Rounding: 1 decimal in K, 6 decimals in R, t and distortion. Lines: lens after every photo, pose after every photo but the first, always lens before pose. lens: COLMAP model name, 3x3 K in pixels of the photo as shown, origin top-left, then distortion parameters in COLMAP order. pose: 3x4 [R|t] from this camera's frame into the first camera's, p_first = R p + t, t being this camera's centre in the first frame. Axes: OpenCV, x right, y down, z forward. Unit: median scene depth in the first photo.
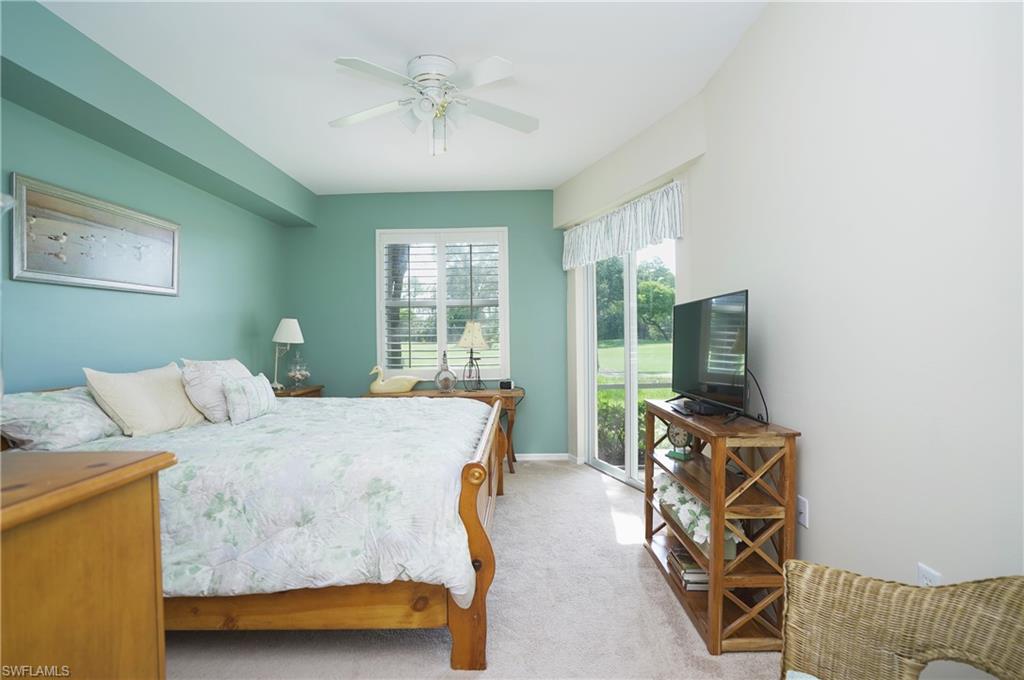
lens RADIAL K [[476.9, 0, 514.3], [0, 476.9, 334.1], [0, 0, 1]] dist [-0.070725, 0.029901]
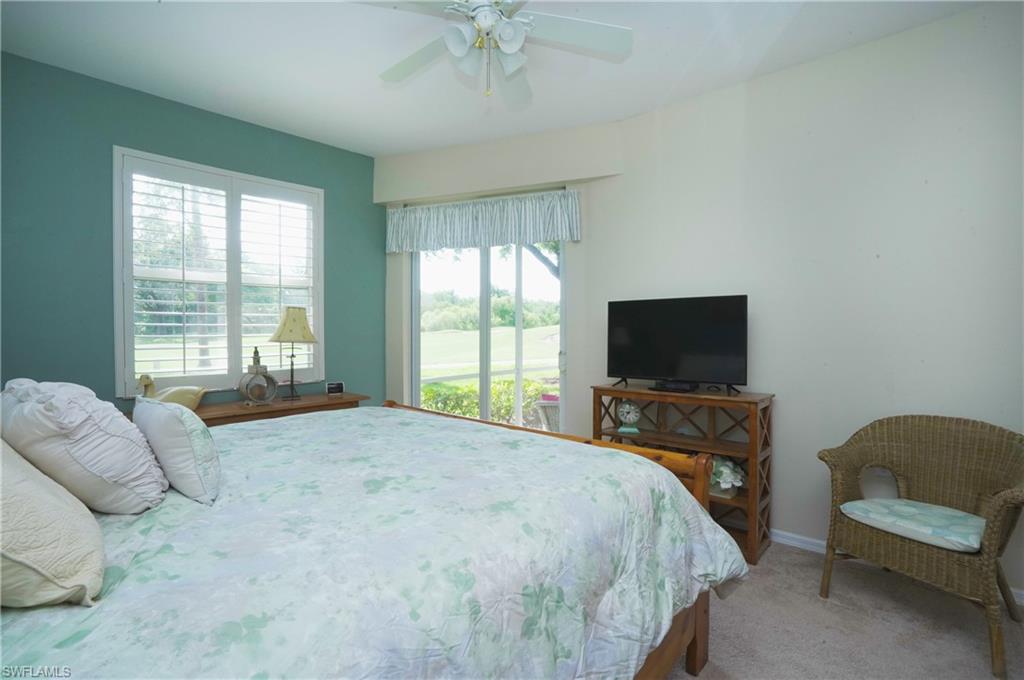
lens RADIAL K [[476.9, 0, 514.3], [0, 476.9, 334.1], [0, 0, 1]] dist [-0.070725, 0.029901]
pose [[0.664194, -0.002404, 0.747557, -0.394974], [-0.011816, 0.999836, 0.013713, 0.002077], [-0.747467, -0.017941, 0.664057, 0.236944]]
